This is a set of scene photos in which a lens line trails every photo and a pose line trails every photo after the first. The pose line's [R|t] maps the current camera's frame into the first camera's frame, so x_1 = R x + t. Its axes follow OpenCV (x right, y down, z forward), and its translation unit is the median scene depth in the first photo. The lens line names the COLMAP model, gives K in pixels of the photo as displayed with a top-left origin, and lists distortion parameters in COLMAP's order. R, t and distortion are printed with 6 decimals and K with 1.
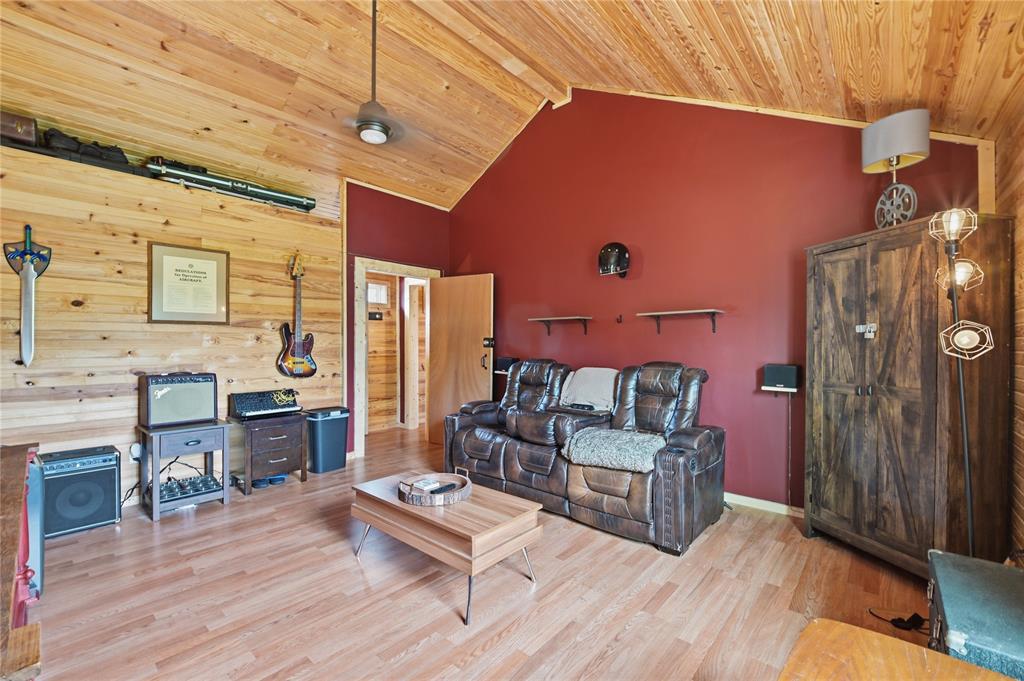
lens RADIAL K [[436.8, 0, 515.9], [0, 436.8, 345.9], [0, 0, 1]] dist [-0.000845, -0.000670]
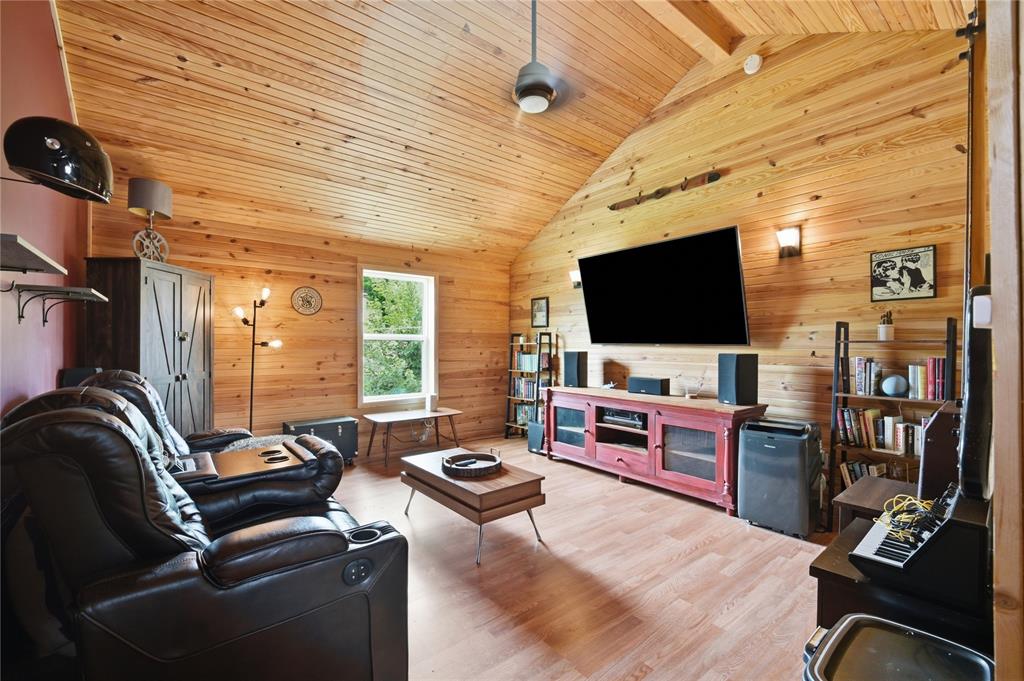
lens RADIAL K [[436.8, 0, 515.9], [0, 436.8, 345.9], [0, 0, 1]] dist [-0.000845, -0.000670]
pose [[-0.984065, -0.000794, 0.177808, -0.340501], [0.000000, 0.999990, 0.004465, -0.004044], [-0.177810, 0.004394, -0.984055, 1.420660]]
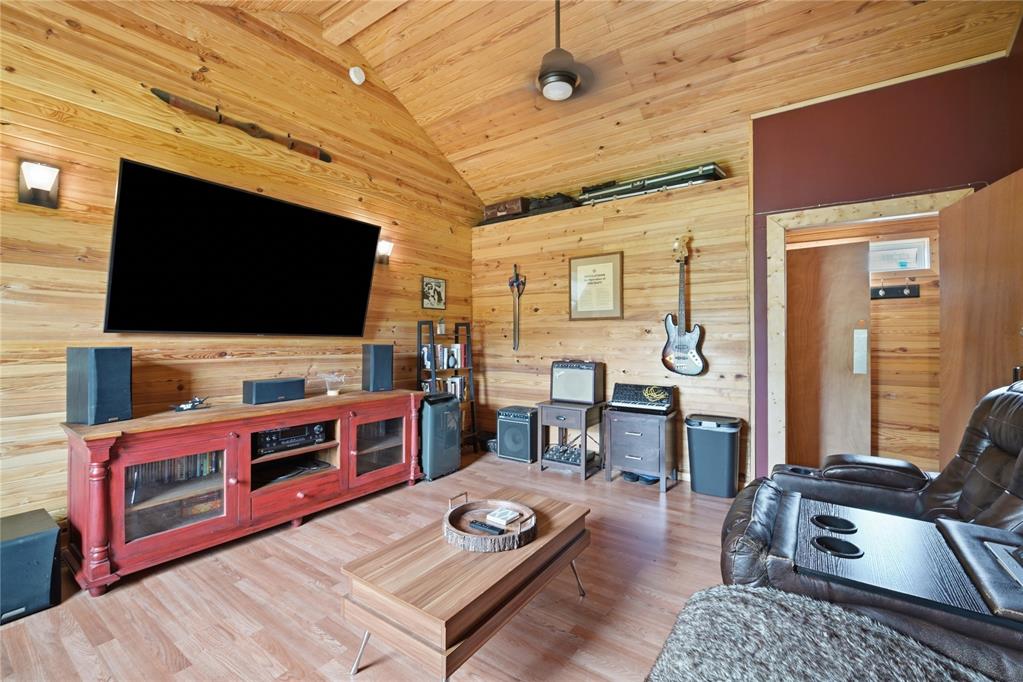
lens RADIAL K [[436.1, 0, 509.8], [0, 436.1, 337.6], [0, 0, 1]] dist [0.000351, -0.000546]
pose [[0.101345, -0.001471, -0.994850, 0.386973], [-0.004956, 0.999986, -0.001983, 0.000716], [0.994839, 0.005132, 0.101336, 0.629668]]
